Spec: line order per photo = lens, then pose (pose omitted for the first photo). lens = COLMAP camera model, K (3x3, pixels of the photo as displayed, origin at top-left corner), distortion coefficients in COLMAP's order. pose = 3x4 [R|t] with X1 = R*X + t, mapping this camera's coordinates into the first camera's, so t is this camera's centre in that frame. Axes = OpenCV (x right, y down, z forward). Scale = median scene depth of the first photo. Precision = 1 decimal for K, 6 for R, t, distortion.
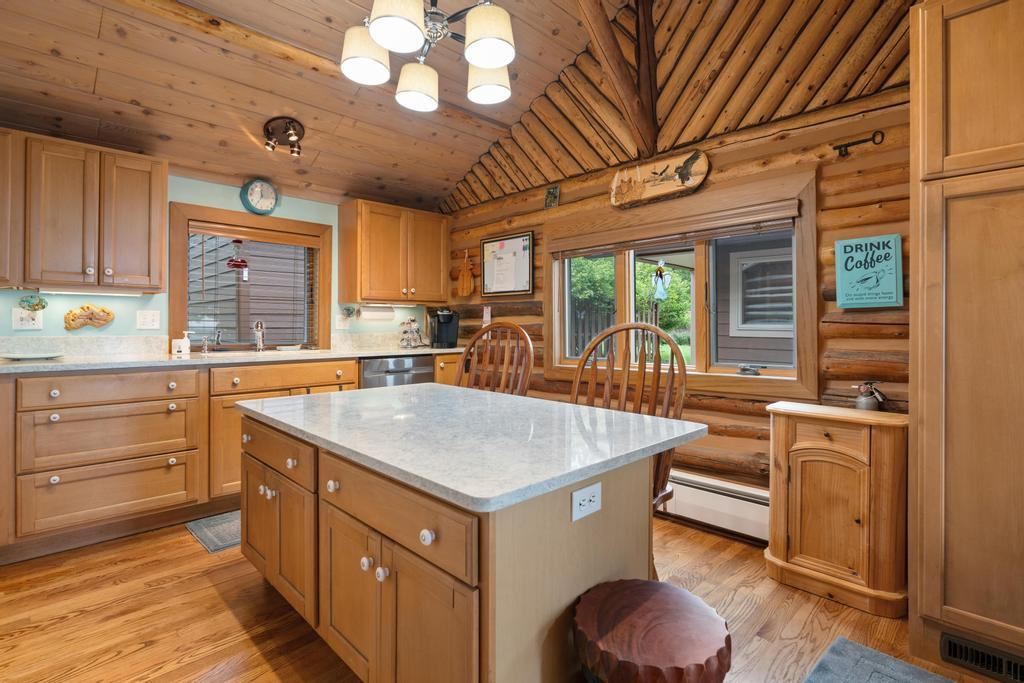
lens RADIAL K [[492.5, 0, 511.8], [0, 492.5, 319.1], [0, 0, 1]] dist [-0.001956, -0.000126]
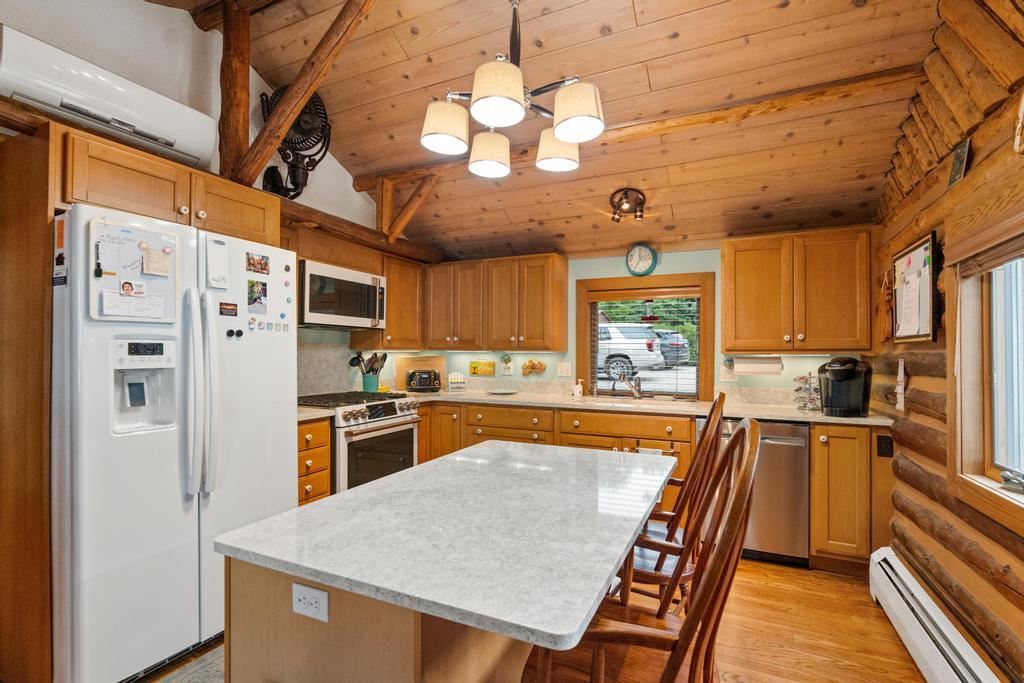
lens RADIAL K [[477.6, 0, 512.0], [0, 477.6, 341.5], [0, 0, 1]] dist [-0.000645, -0.000062]
pose [[0.350296, -0.022842, -0.936360, 0.399673], [0.004765, 0.999733, -0.022605, -0.040989], [0.936627, 0.003457, 0.350312, 0.351428]]
